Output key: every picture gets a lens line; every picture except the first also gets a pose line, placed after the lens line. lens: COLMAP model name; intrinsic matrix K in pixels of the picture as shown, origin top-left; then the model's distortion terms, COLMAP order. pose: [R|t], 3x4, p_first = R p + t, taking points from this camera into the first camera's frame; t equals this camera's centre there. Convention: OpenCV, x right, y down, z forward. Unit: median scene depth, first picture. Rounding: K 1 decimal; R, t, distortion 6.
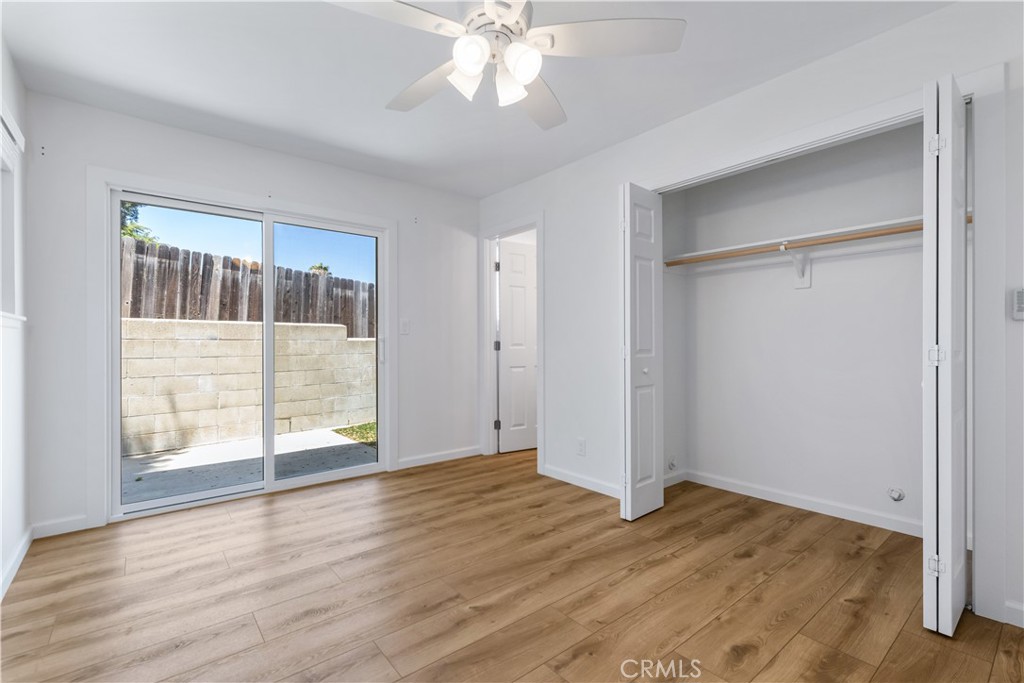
lens RADIAL K [[456.9, 0, 514.9], [0, 456.9, 347.3], [0, 0, 1]] dist [0.005113, -0.002770]
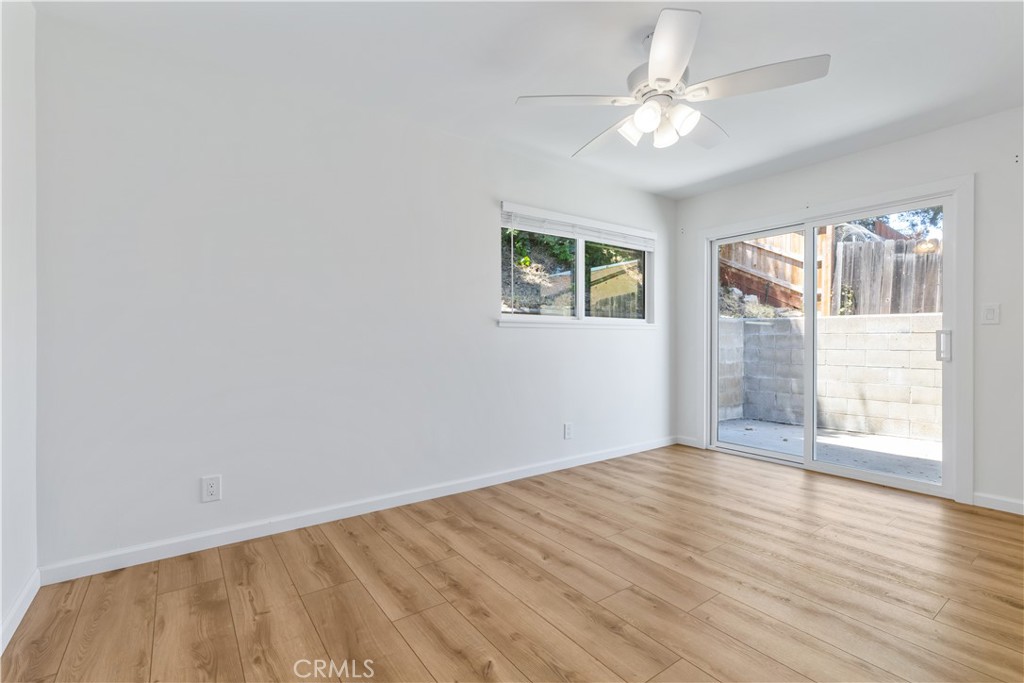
lens RADIAL K [[456.9, 0, 511.1], [0, 456.9, 340.8], [0, 0, 1]] dist [0.005113, -0.002770]
pose [[-0.054929, 0.007446, -0.998463, 0.300745], [-0.007490, 0.999941, 0.007869, -0.001009], [0.998462, 0.007911, -0.054870, 0.157739]]
